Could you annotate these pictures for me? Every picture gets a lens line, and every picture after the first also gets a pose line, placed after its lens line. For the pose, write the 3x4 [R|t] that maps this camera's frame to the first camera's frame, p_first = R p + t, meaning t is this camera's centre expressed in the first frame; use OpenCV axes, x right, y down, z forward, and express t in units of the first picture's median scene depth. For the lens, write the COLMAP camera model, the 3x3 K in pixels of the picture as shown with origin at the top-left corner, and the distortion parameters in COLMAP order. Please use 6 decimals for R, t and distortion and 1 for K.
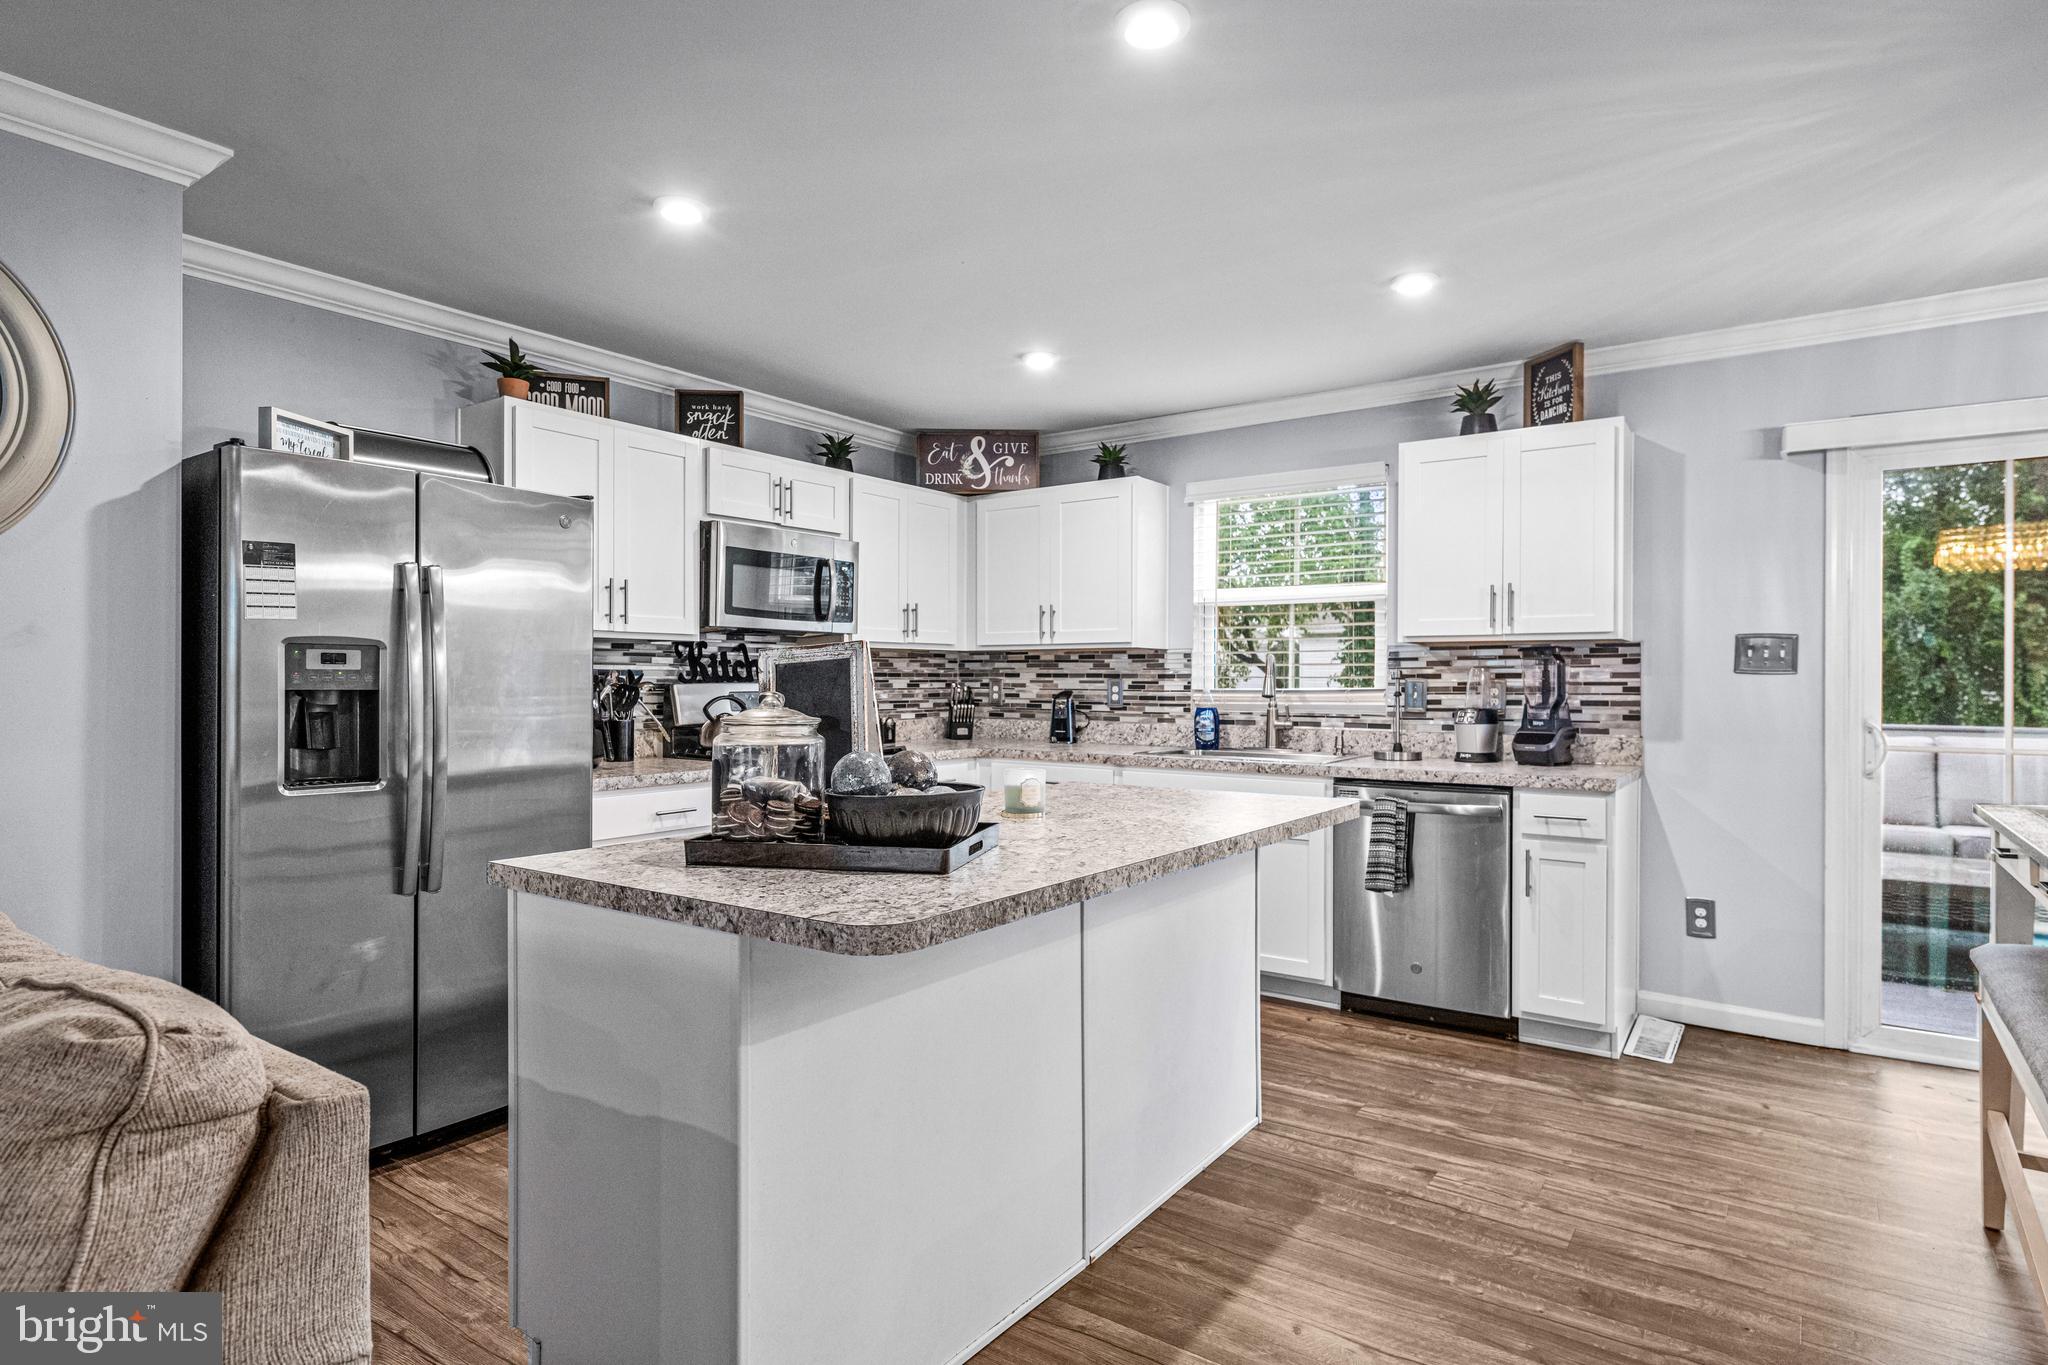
lens RADIAL K [[1084.6, 0, 1027.1], [0, 1084.6, 682.4], [0, 0, 1]] dist [0.005518, -0.002768]
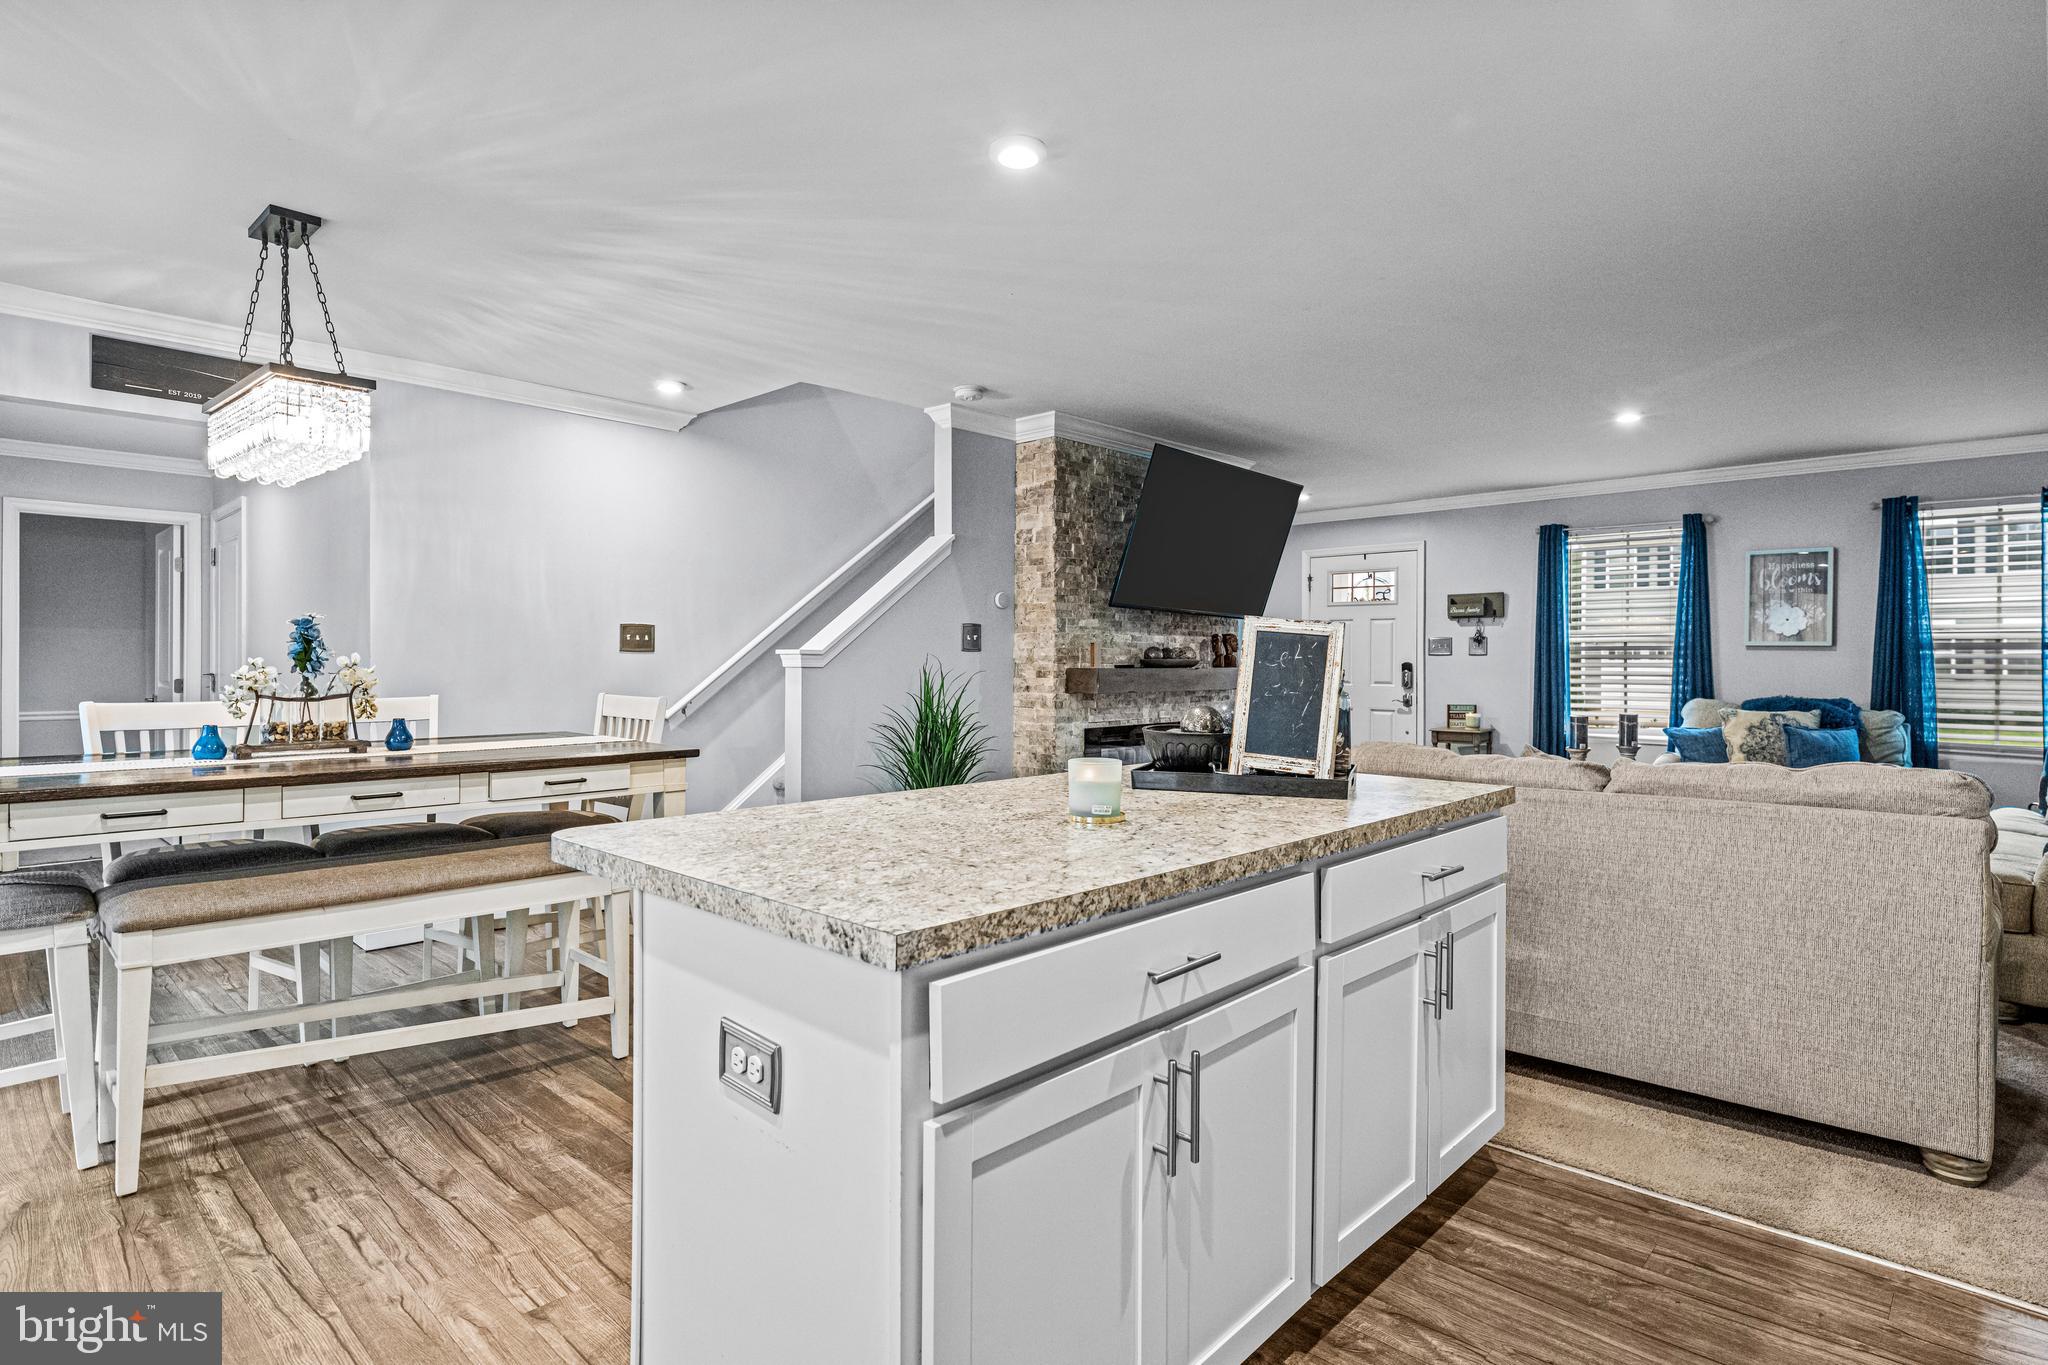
lens RADIAL K [[1023.8, 0, 1025.1], [0, 1023.8, 669.9], [0, 0, 1]] dist [0.003954, -0.001508]
pose [[-0.989773, -0.004892, 0.142570, -0.032919], [-0.003698, 0.999956, 0.008634, 0.005621], [-0.142606, 0.008019, -0.989747, 1.005120]]
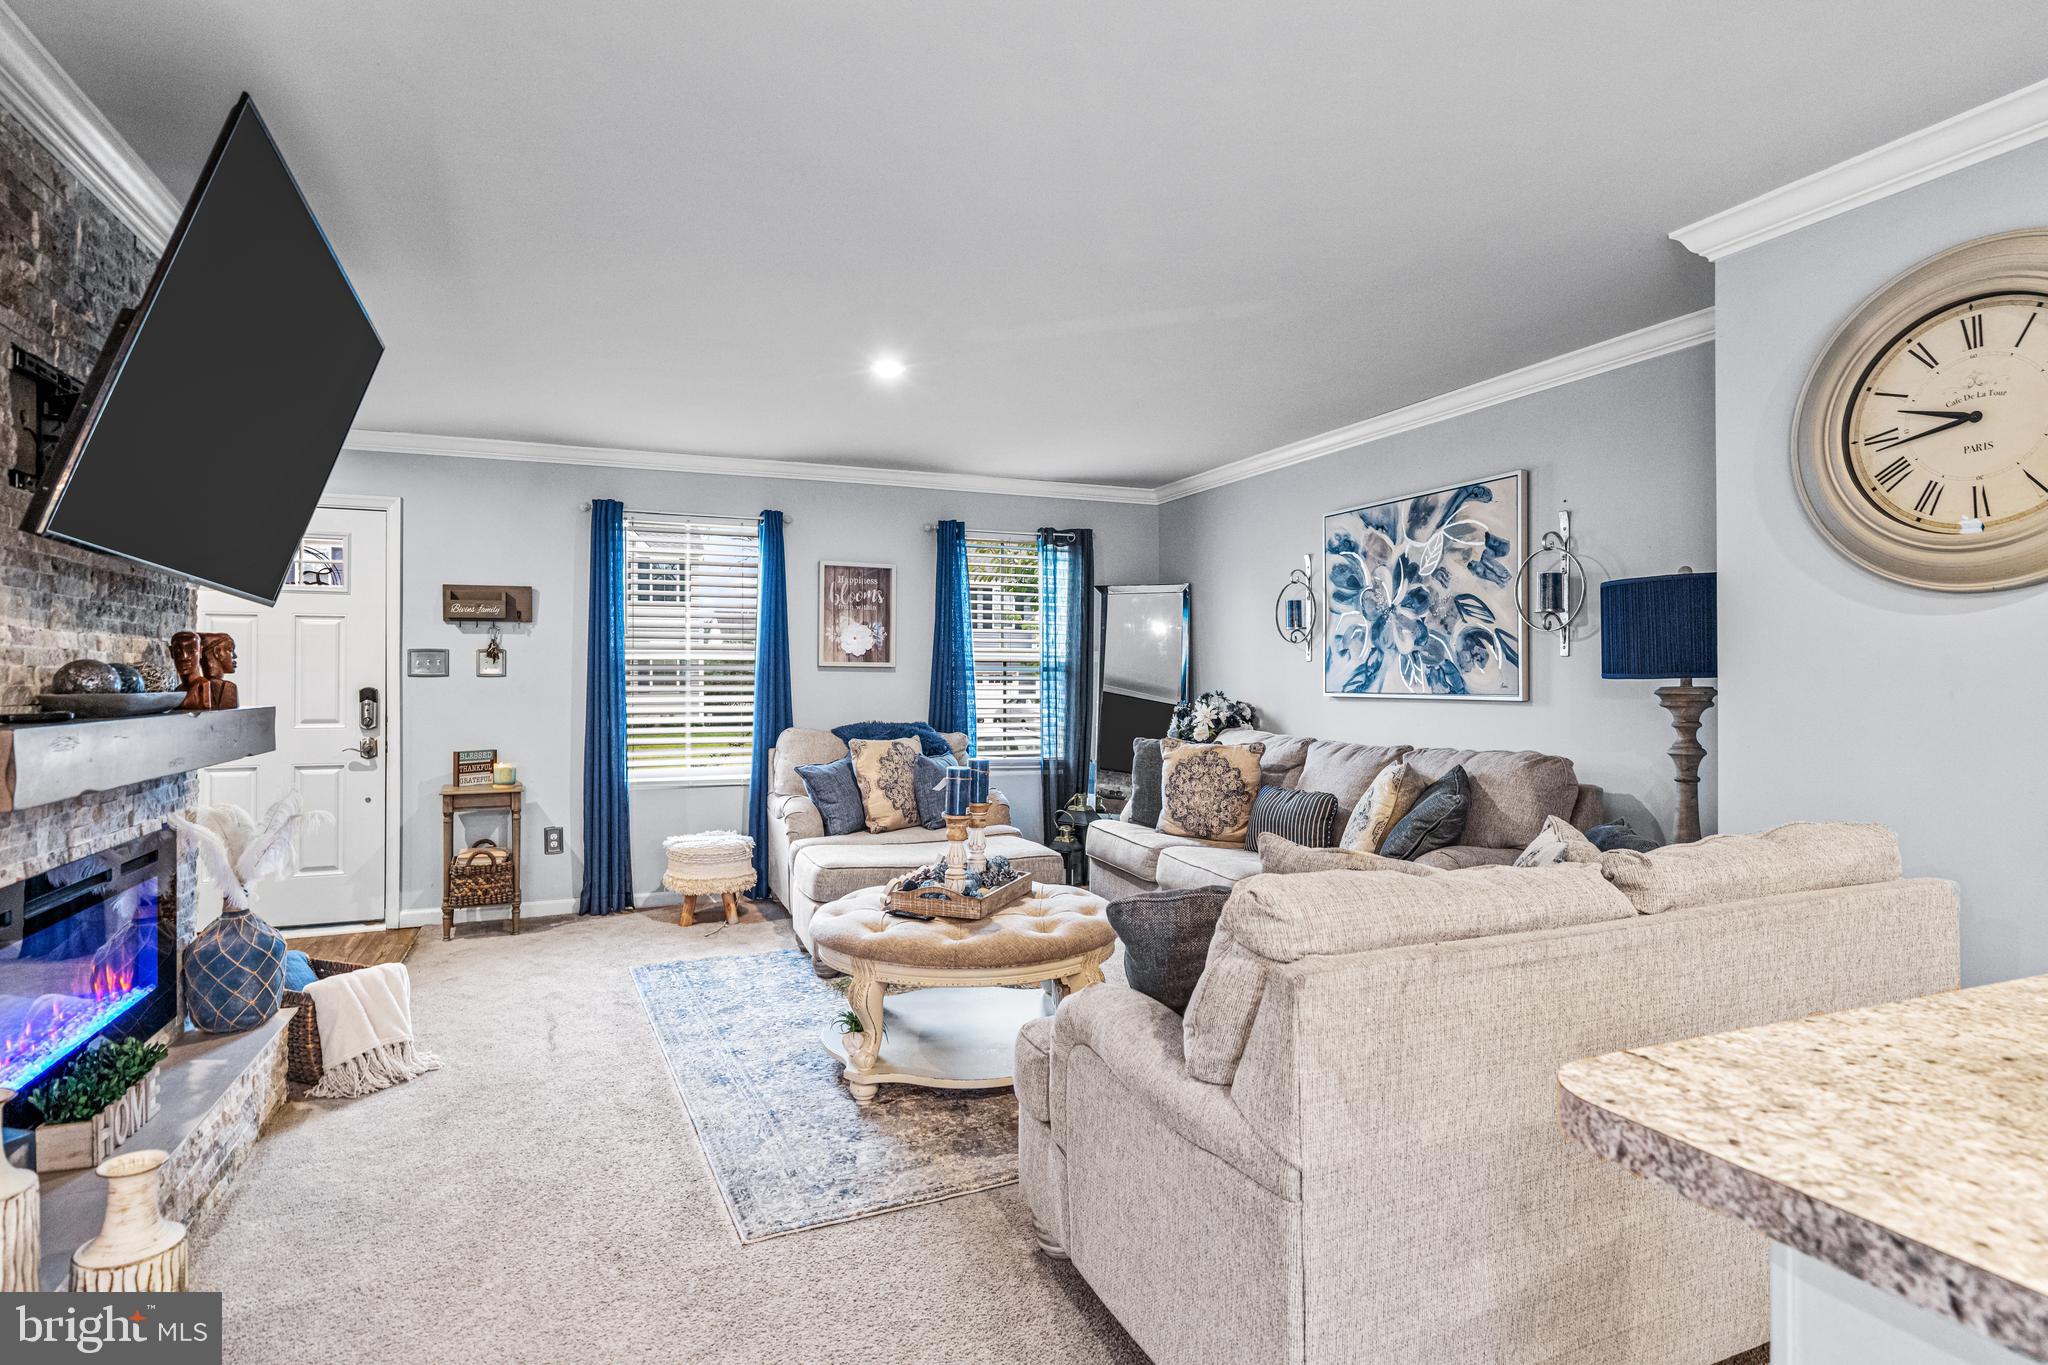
lens RADIAL K [[1084.6, 0, 1025.2], [0, 1084.6, 671.4], [0, 0, 1]] dist [0.005518, -0.002768]
pose [[-0.527308, -0.005562, -0.849656, 0.189656], [0.000004, 0.999979, -0.006549, -0.004572], [0.849674, -0.003457, -0.527296, 0.345571]]
